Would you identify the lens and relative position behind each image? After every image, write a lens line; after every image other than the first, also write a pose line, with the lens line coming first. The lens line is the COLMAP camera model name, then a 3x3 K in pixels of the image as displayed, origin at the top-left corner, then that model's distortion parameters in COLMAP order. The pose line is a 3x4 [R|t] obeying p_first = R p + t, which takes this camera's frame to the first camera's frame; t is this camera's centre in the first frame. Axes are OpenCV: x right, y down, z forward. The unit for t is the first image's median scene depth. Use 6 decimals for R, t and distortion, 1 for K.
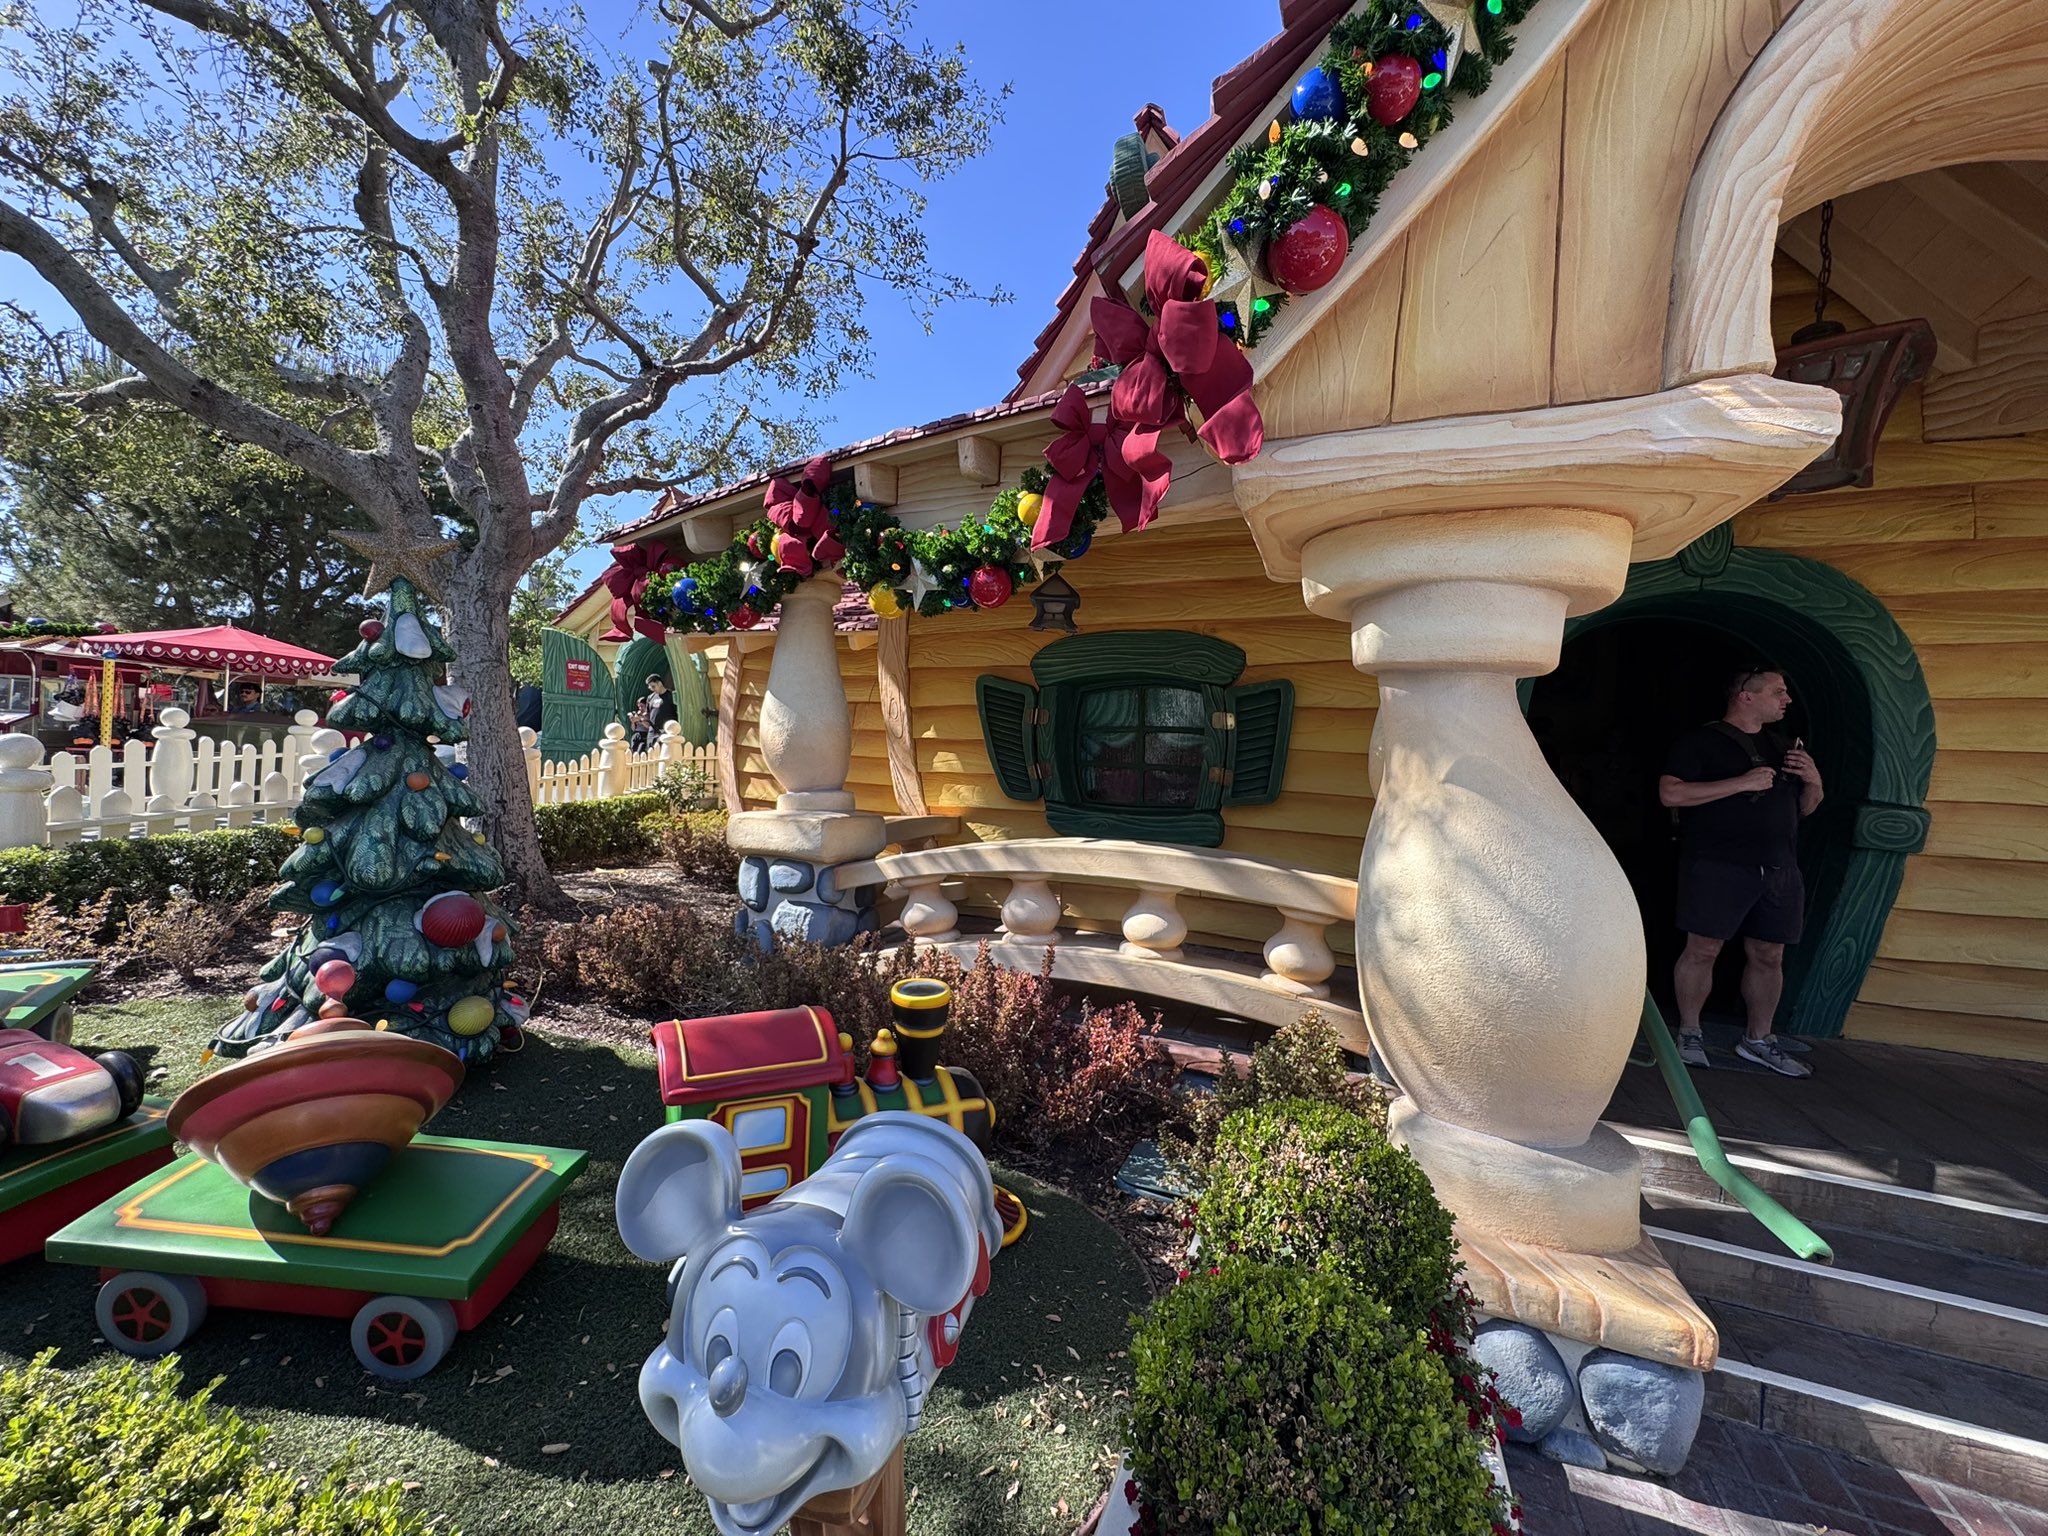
lens RADIAL K [[821.7, 0, 1024.0], [0, 821.7, 768.0], [0, 0, 1]] dist [0.000720, 0.000090]
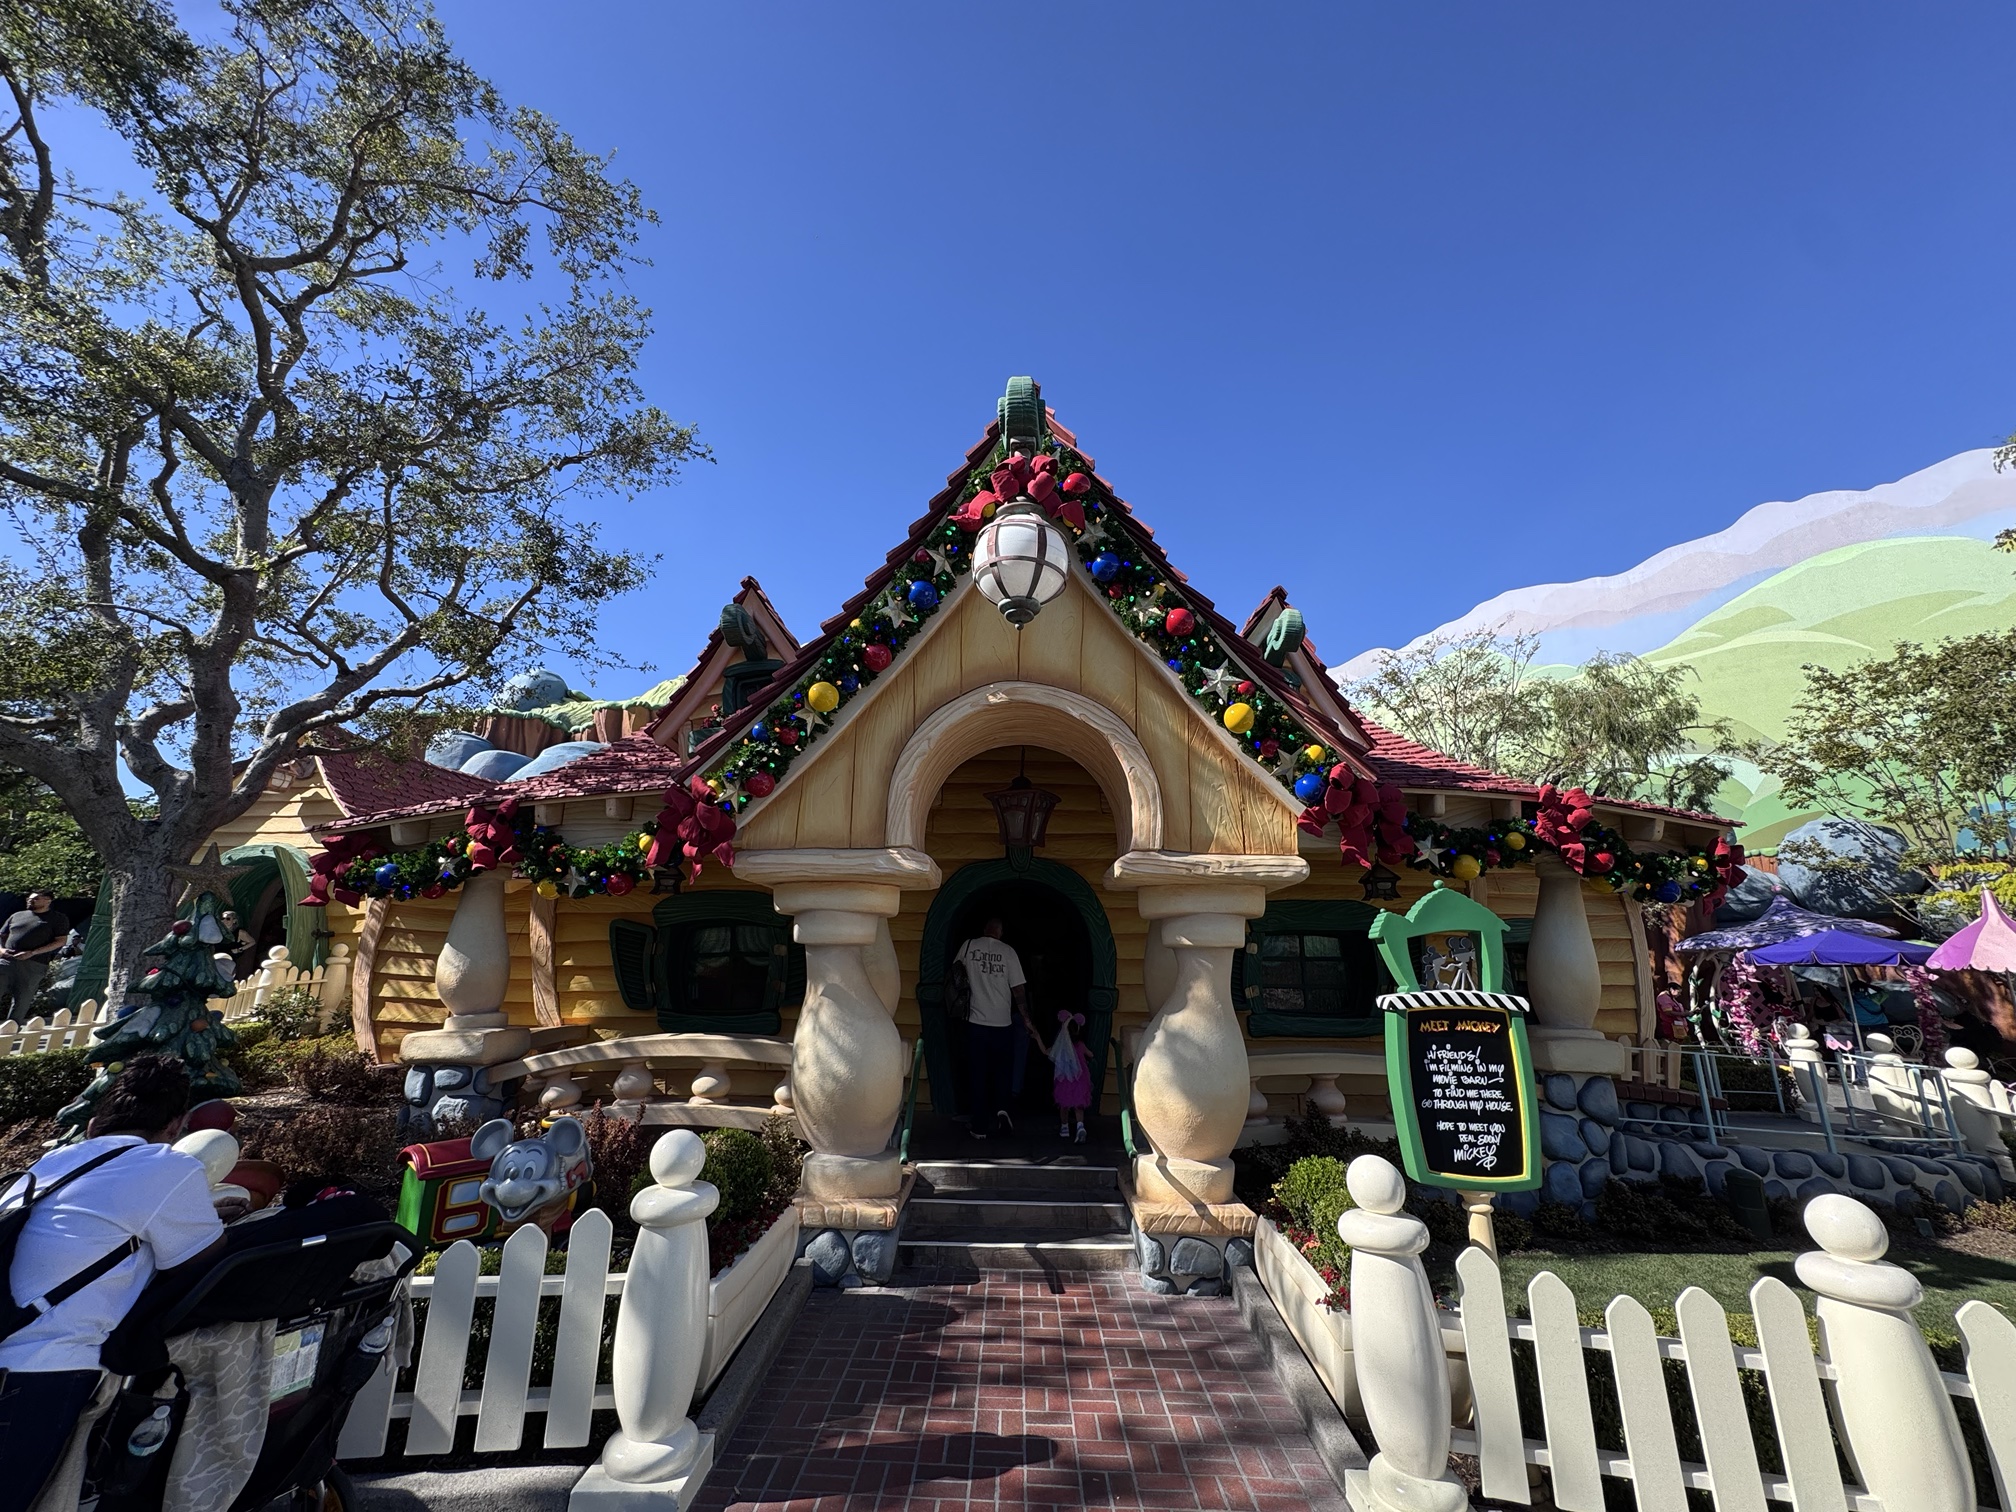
lens RADIAL K [[808.9, 0, 1008.0], [0, 808.9, 756.0], [0, 0, 1]] dist [0.000720, 0.000090]
pose [[0.926473, 0.055116, 0.372303, 0.062397], [0.036796, 0.971215, -0.235347, -0.048248], [-0.374558, 0.231742, 0.897776, -0.833041]]
